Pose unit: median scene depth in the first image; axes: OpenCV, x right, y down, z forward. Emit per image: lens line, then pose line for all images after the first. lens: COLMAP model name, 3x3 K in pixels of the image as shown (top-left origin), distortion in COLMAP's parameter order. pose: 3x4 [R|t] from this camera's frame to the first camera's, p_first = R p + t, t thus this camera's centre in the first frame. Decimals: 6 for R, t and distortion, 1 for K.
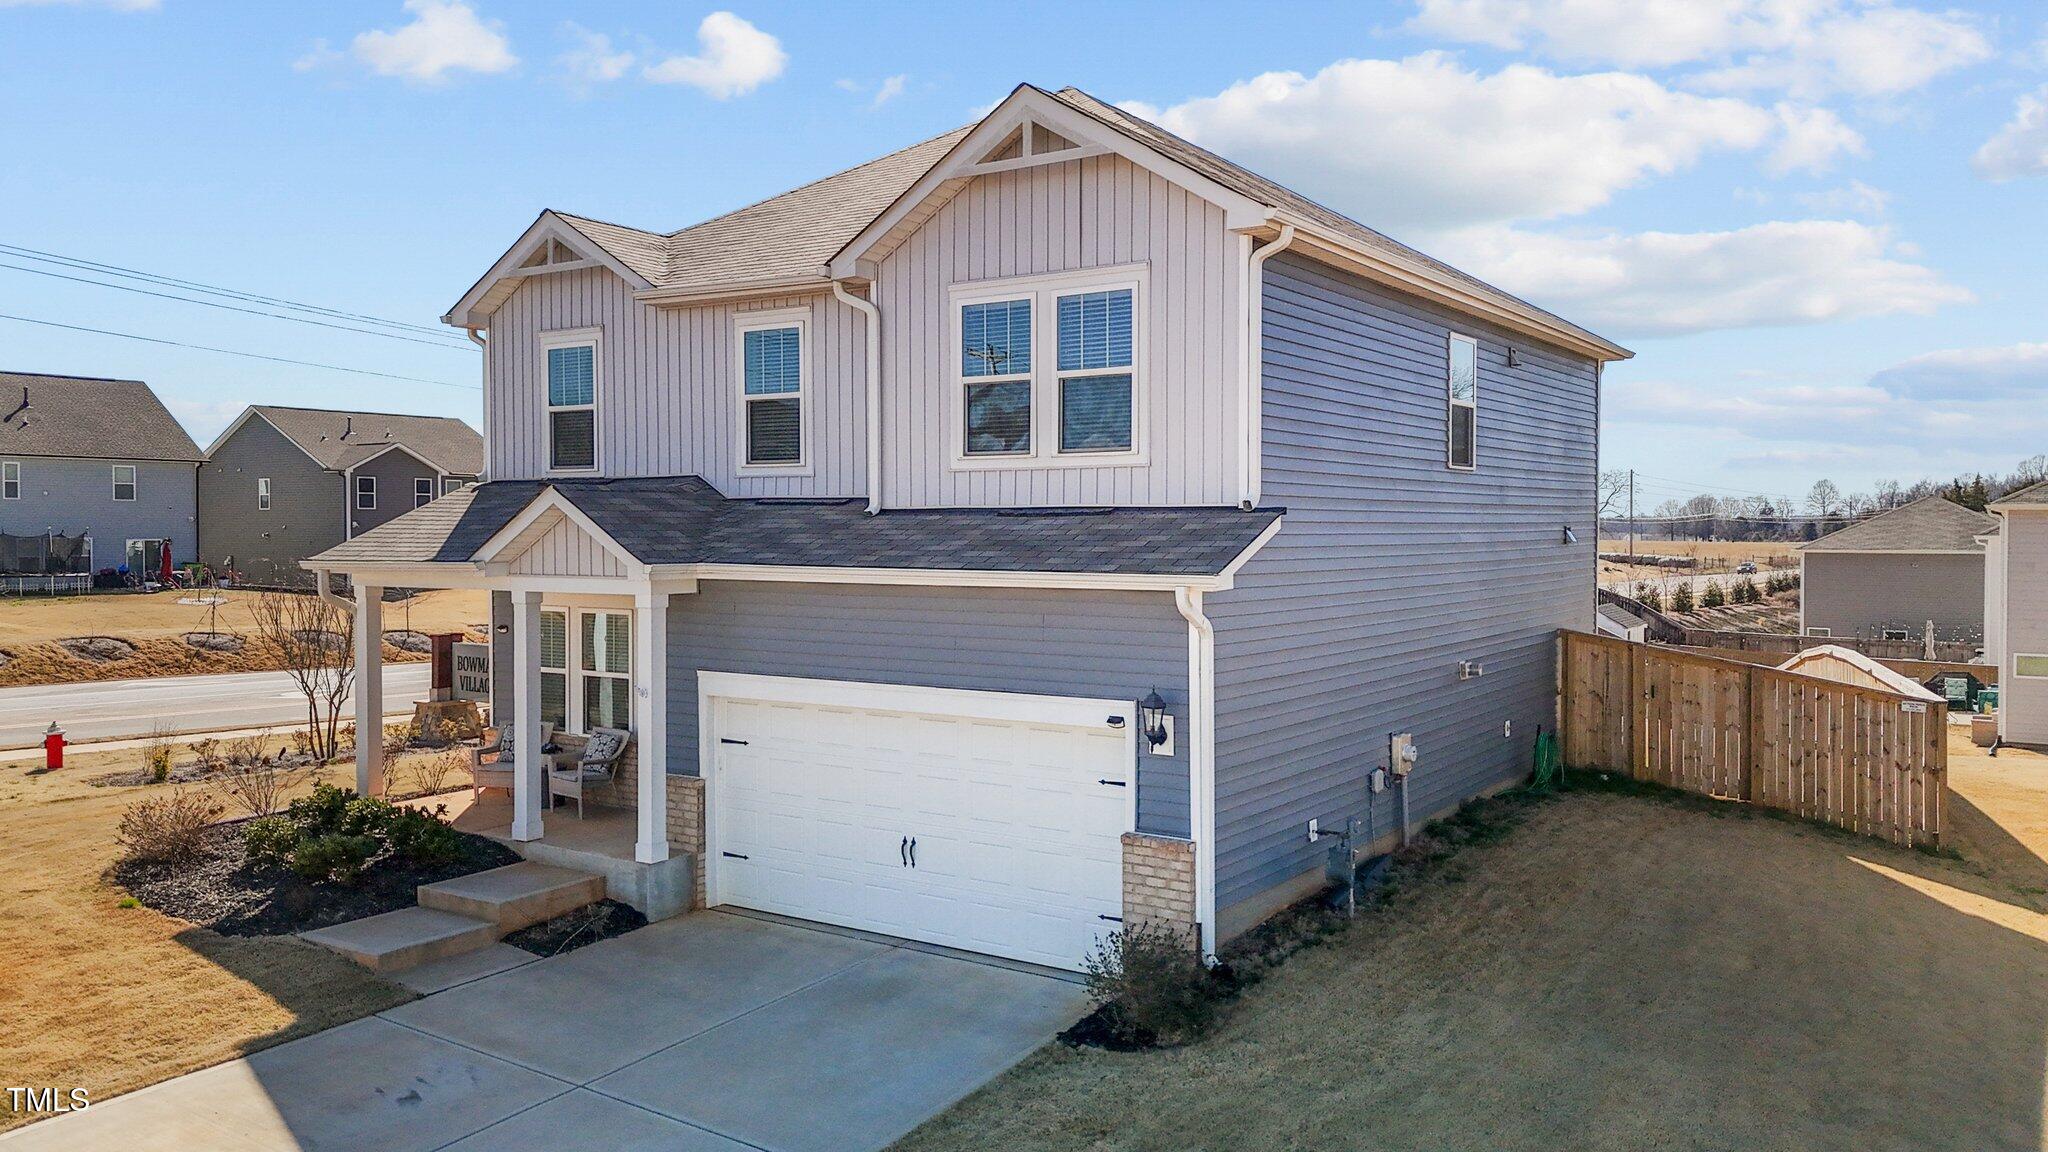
lens RADIAL K [[1502.9, 0, 1024.1], [0, 1502.9, 560.4], [0, 0, 1]] dist [0.073419, -0.062013]
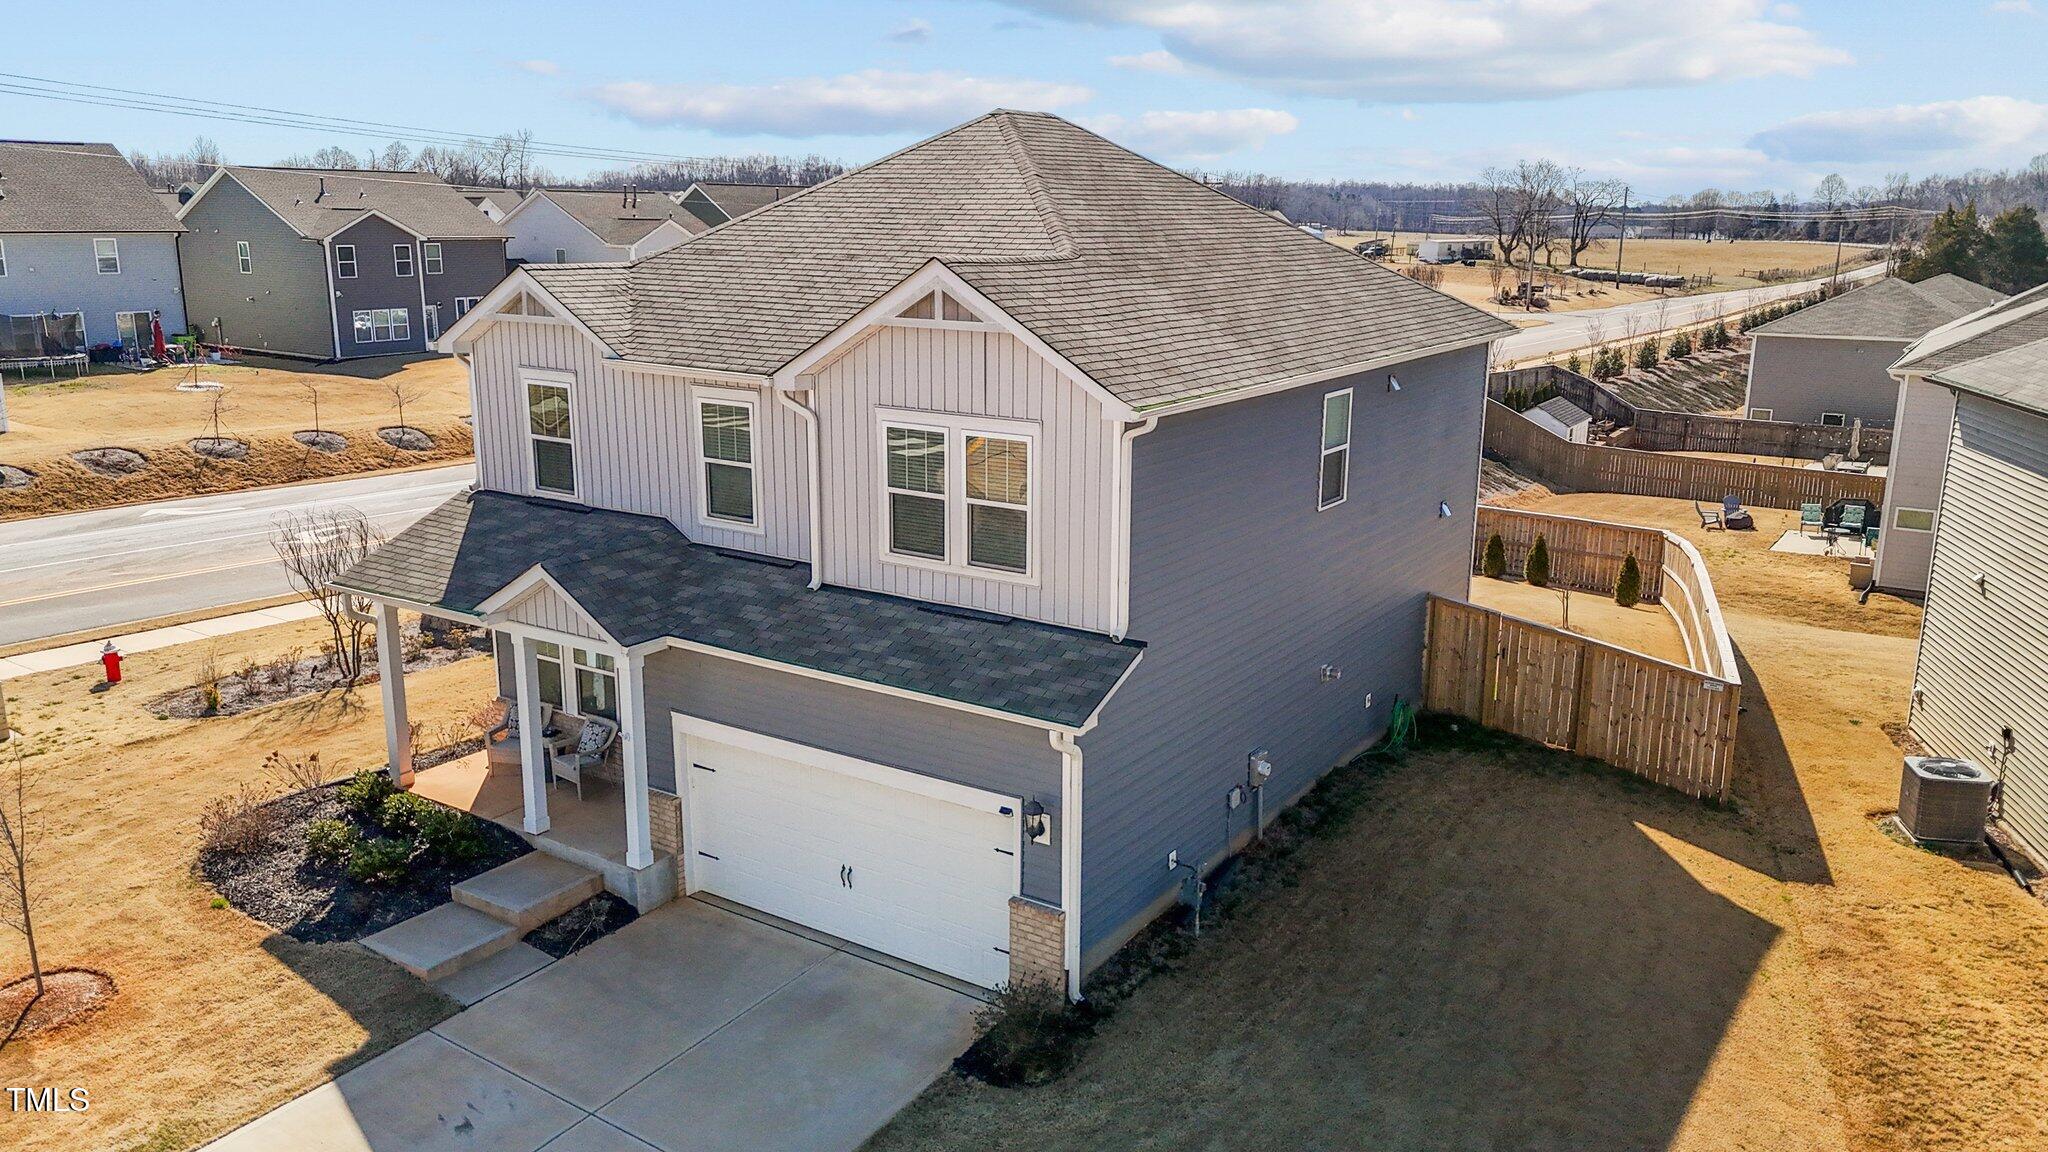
lens RADIAL K [[1502.9, 0, 1024.1], [0, 1502.9, 560.4], [0, 0, 1]] dist [0.073419, -0.062013]
pose [[0.999966, 0.005778, 0.005926, 0.059083], [-0.006885, 0.978072, 0.208153, -0.312631], [-0.004594, -0.208187, 0.978078, -0.157732]]
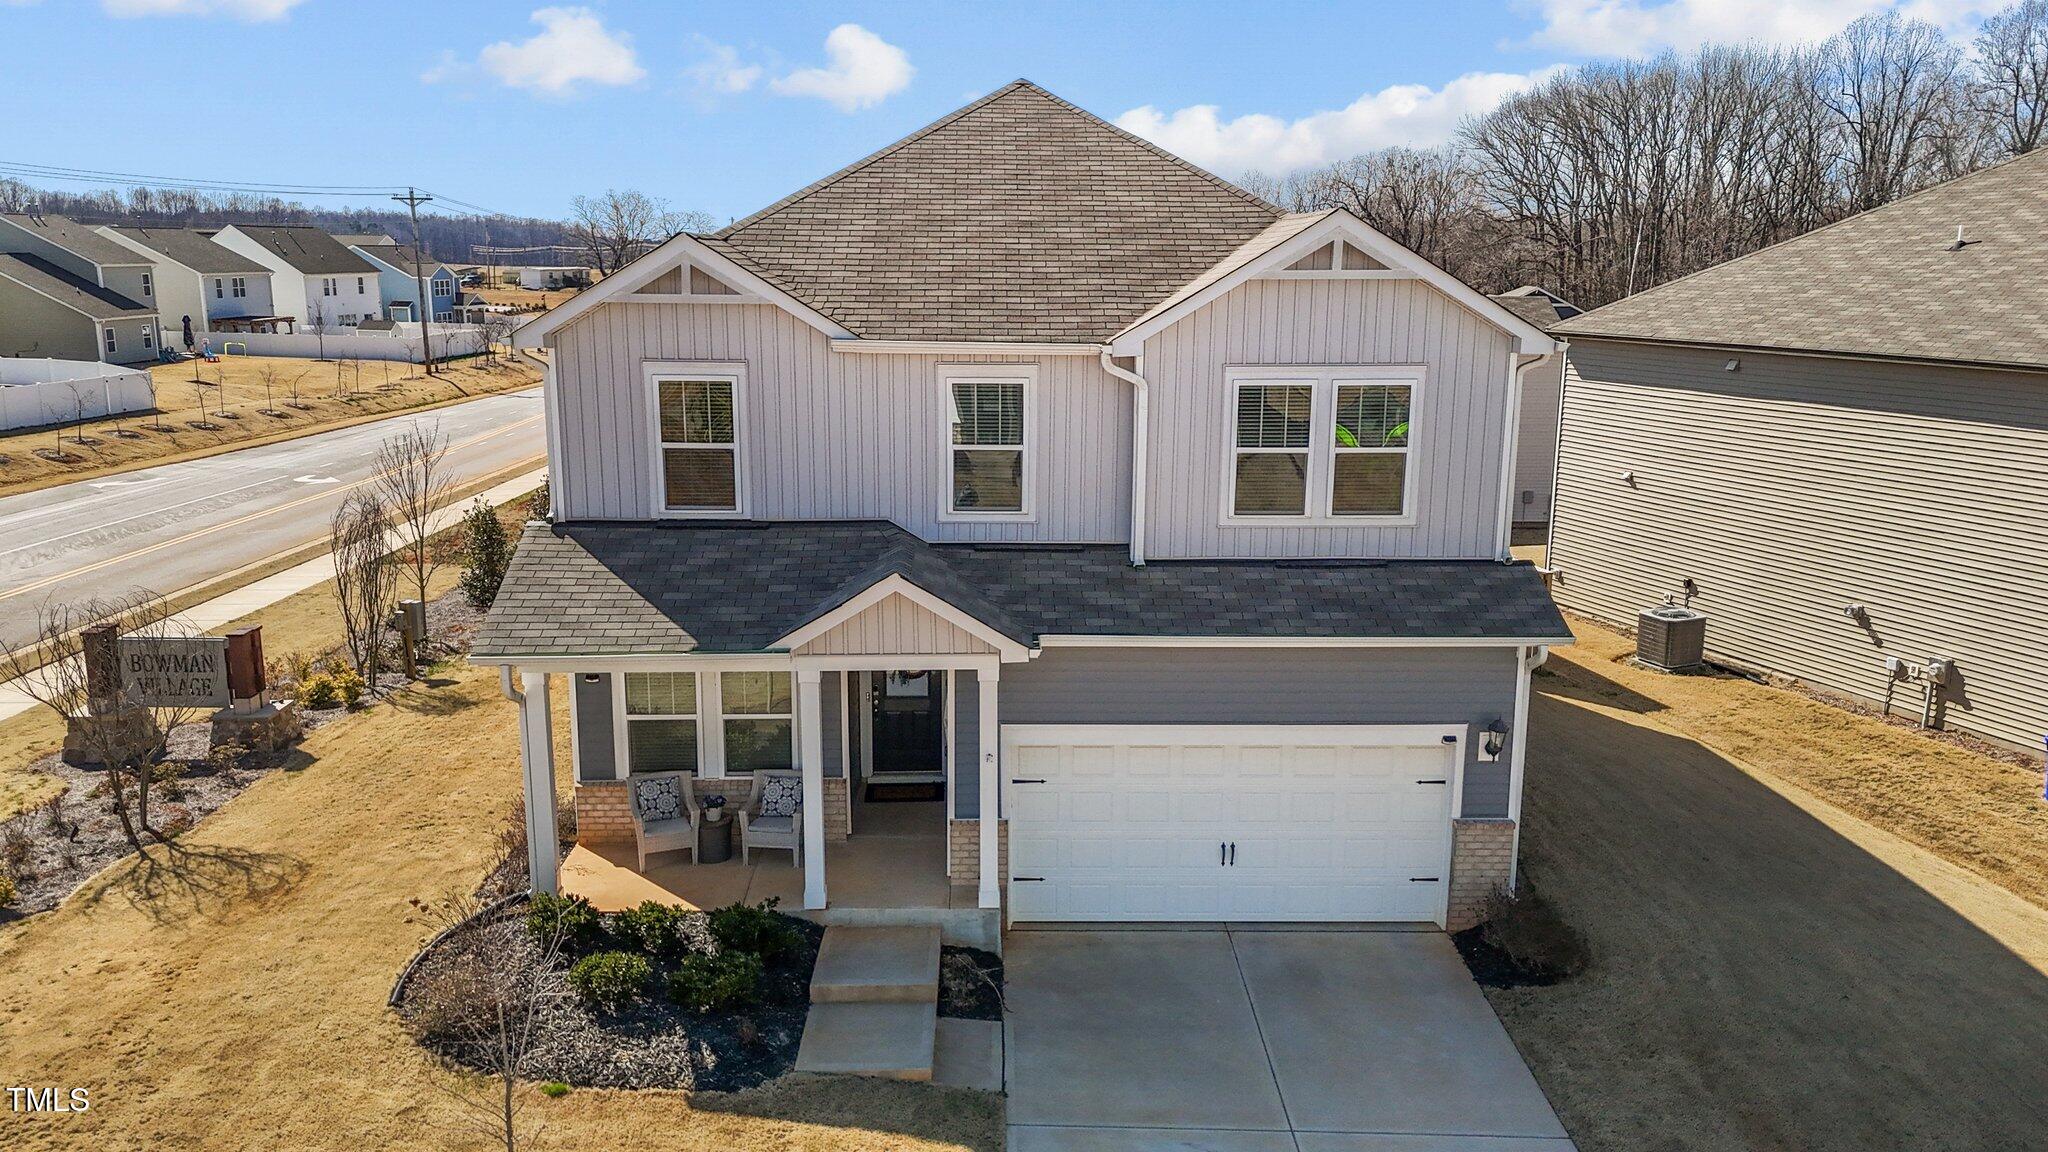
lens RADIAL K [[1502.9, 0, 1024.1], [0, 1502.9, 560.4], [0, 0, 1]] dist [0.073419, -0.062013]
pose [[0.818843, -0.113893, 0.562605, -0.835822], [0.006774, 0.981967, 0.188929, -0.257173], [-0.573977, -0.150892, 0.804849, 0.158179]]
